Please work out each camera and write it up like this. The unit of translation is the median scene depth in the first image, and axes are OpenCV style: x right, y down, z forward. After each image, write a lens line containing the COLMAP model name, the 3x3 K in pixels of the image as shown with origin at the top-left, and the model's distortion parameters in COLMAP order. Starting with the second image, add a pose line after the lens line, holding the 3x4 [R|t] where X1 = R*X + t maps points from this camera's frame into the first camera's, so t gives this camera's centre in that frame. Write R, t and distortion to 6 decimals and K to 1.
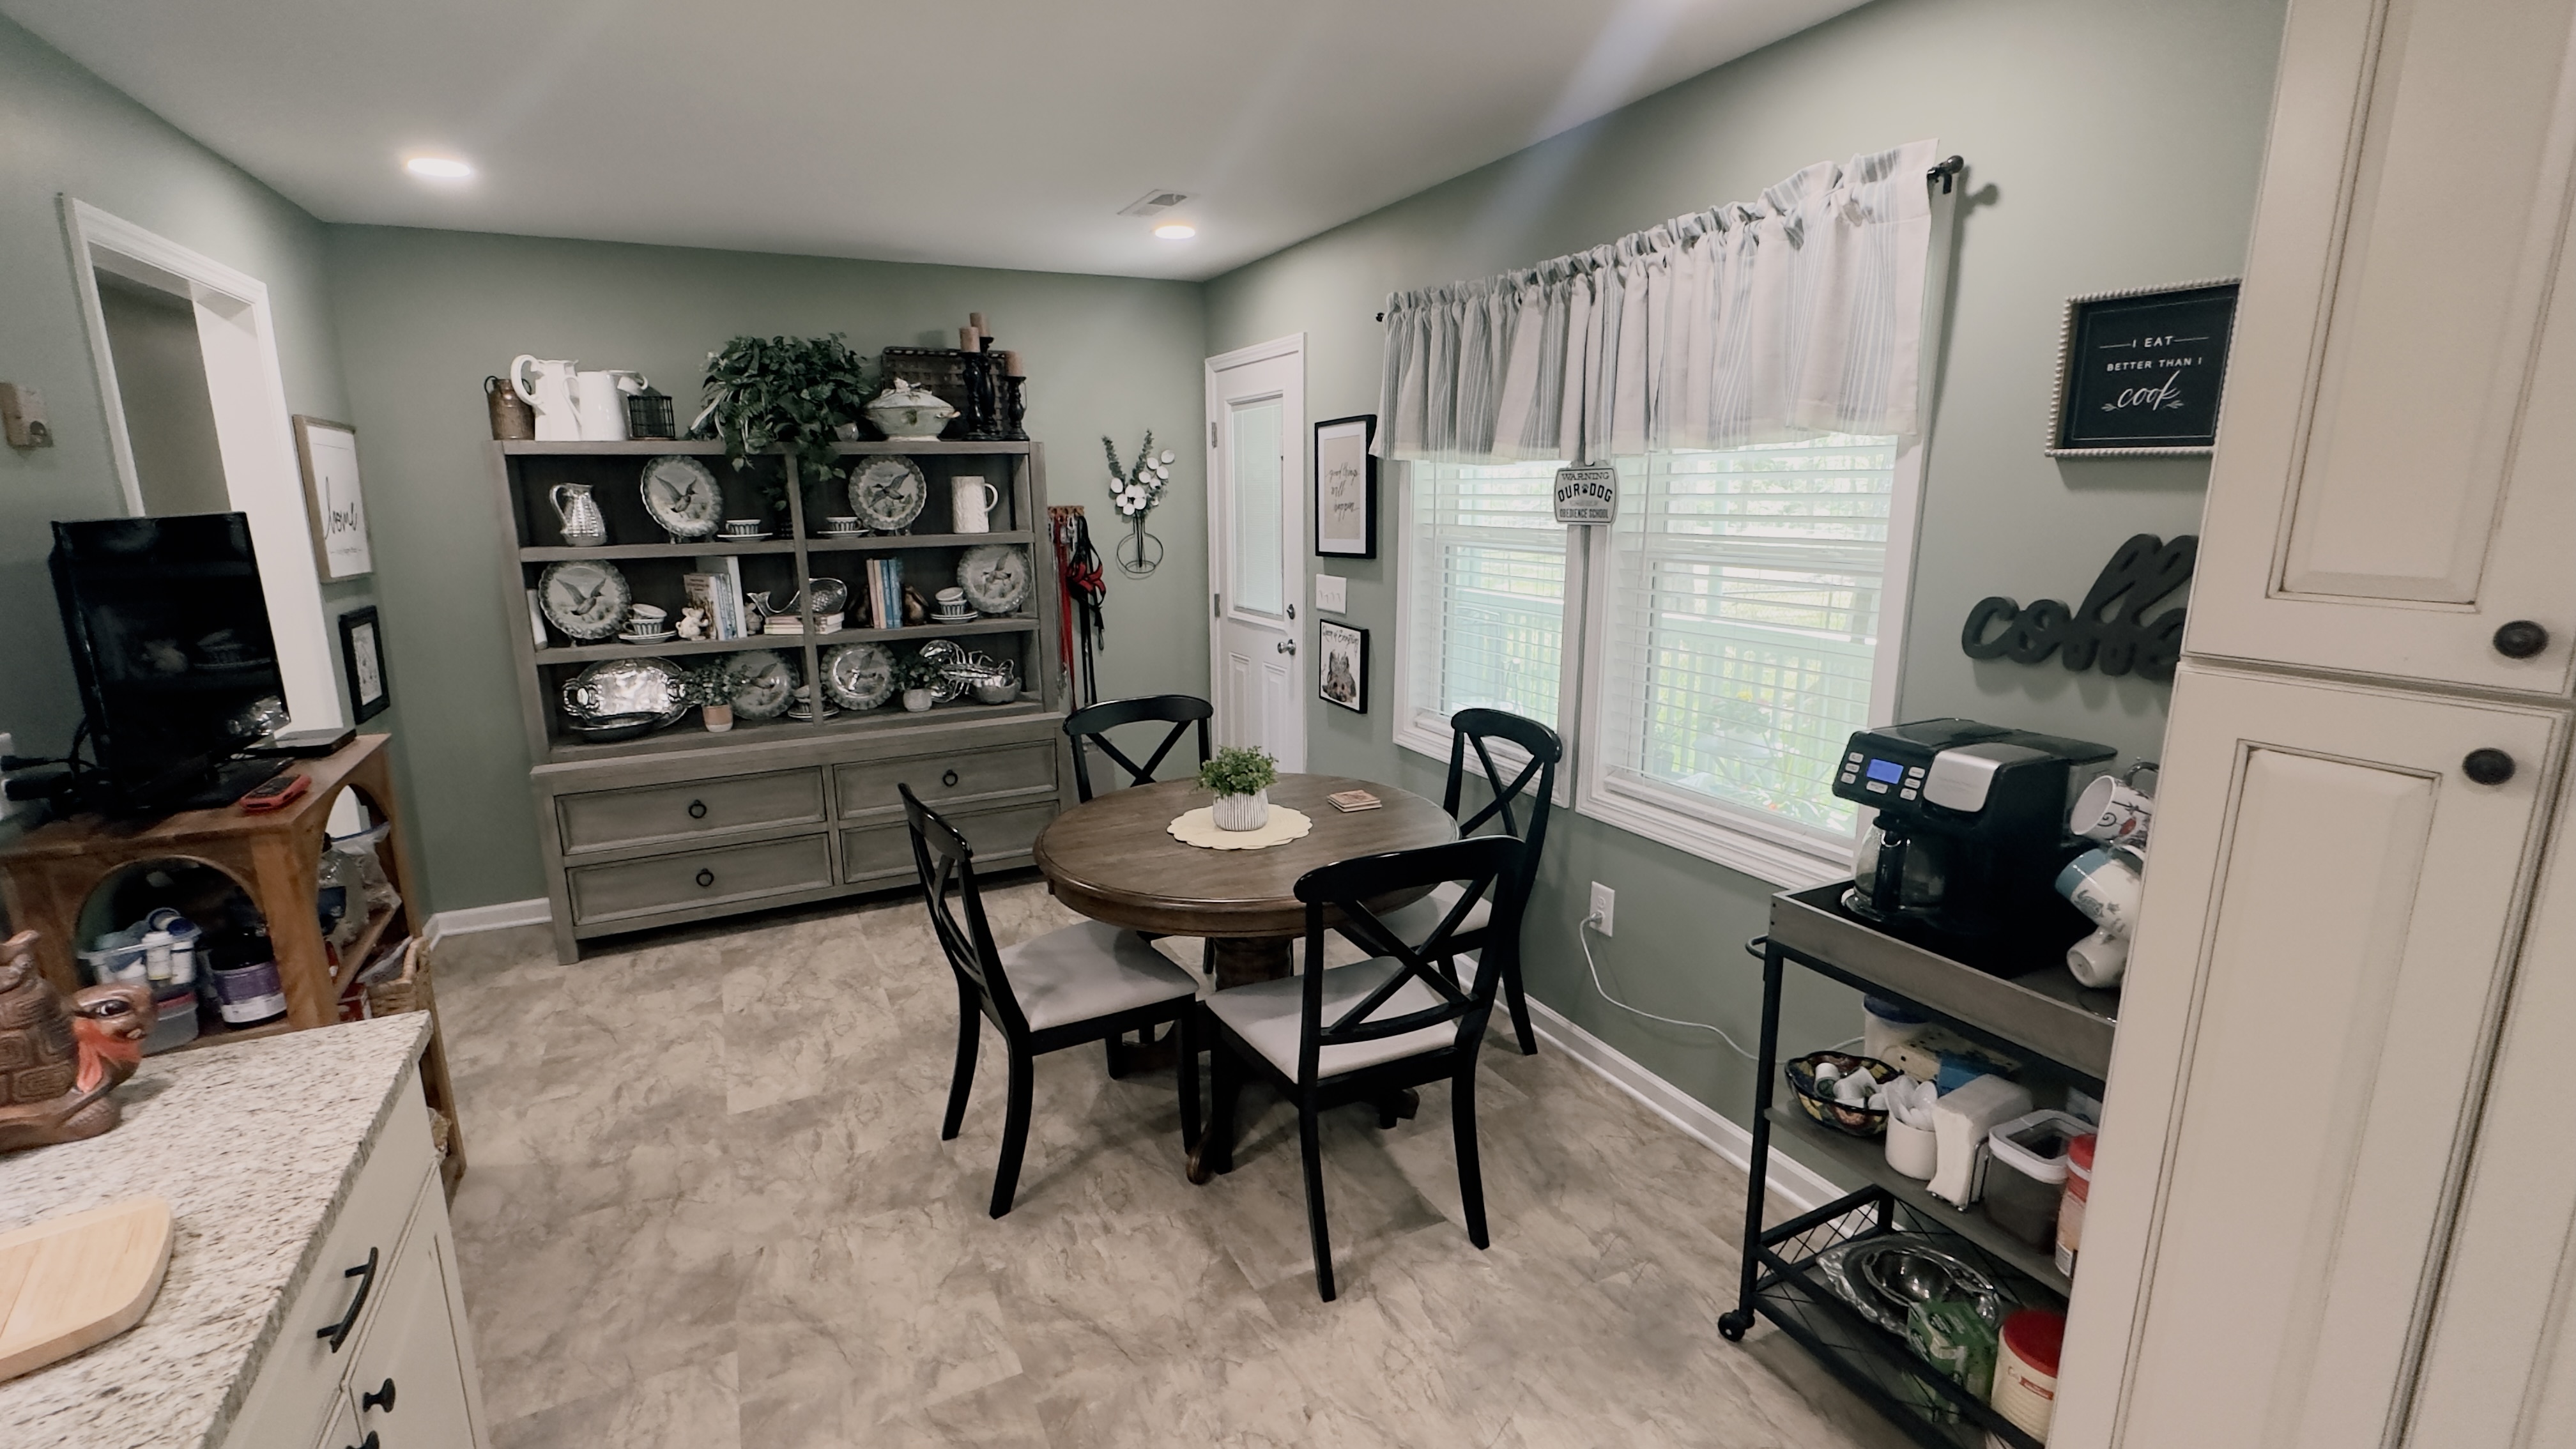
lens RADIAL K [[1128.1, 0, 1288.0], [0, 1128.1, 724.5], [0, 0, 1]] dist [-0.001708, 0.000441]
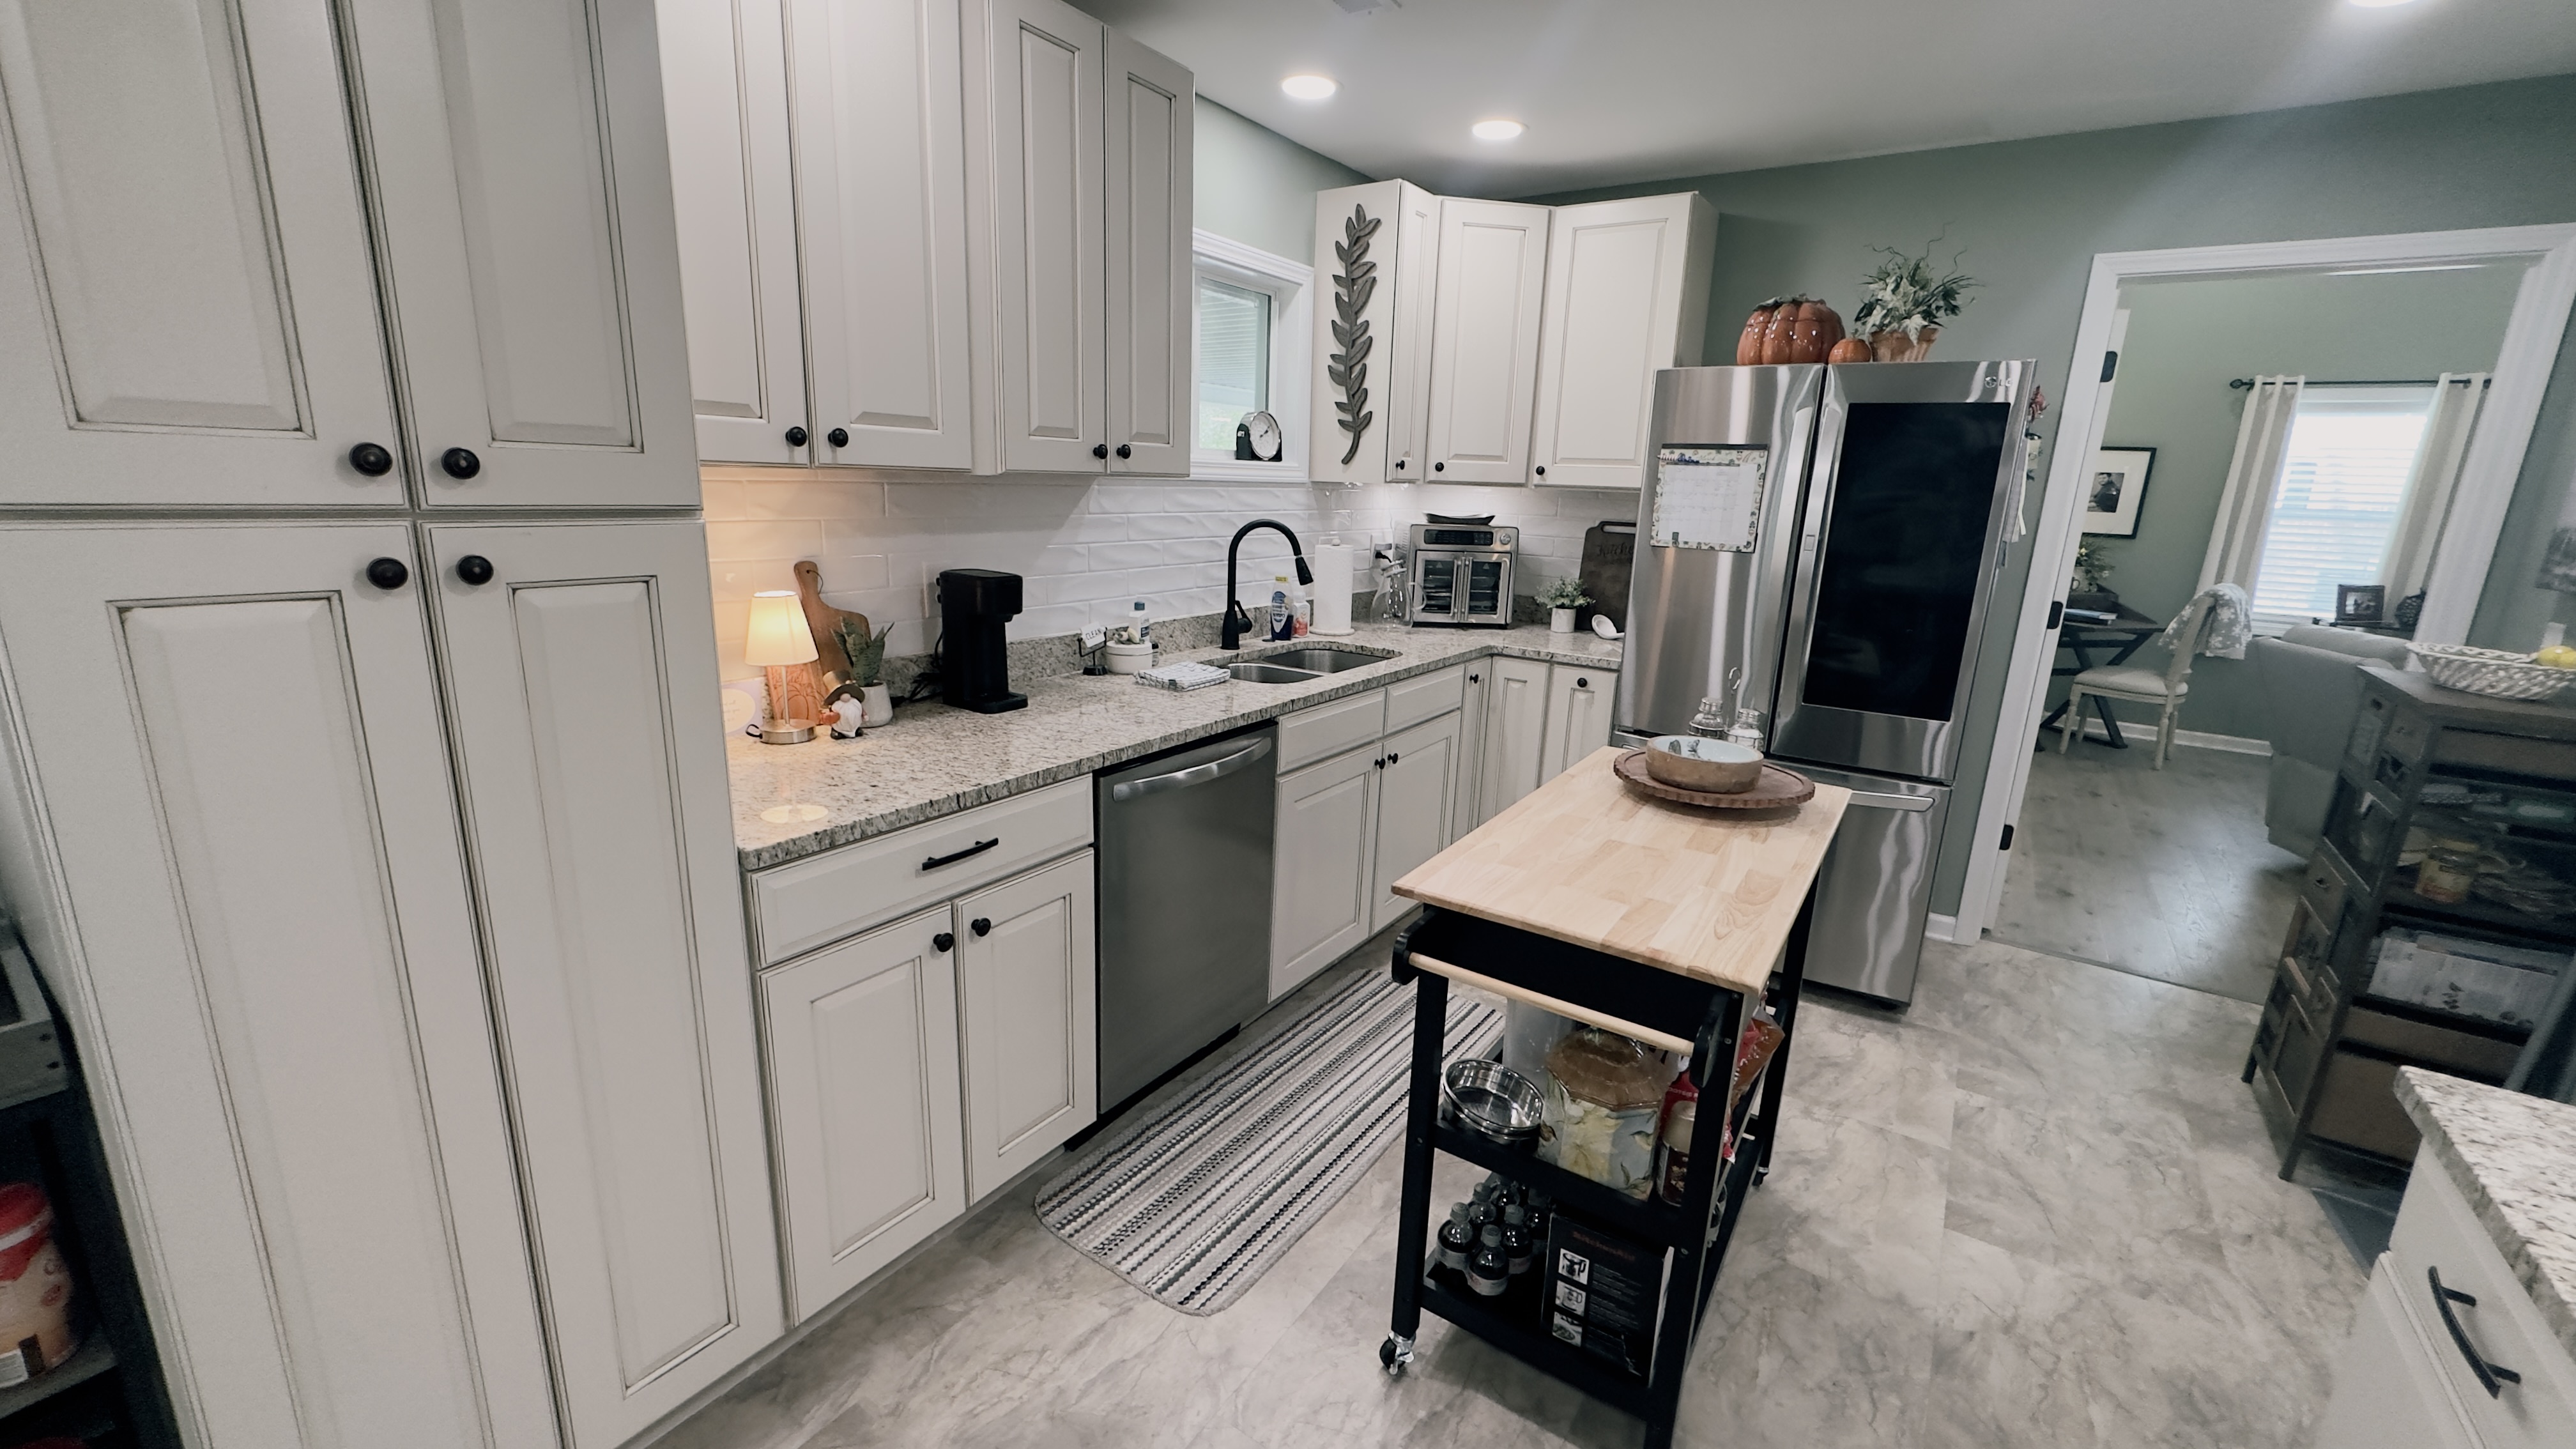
lens RADIAL K [[1030.7, 0, 1284.6], [0, 1030.7, 725.4], [0, 0, 1]] dist [-0.003090, 0.000568]
pose [[-0.480803, -0.212263, 0.850749, -0.105138], [0.155888, 0.934106, 0.321161, -0.004468], [-0.862860, 0.287037, -0.416032, 0.234994]]
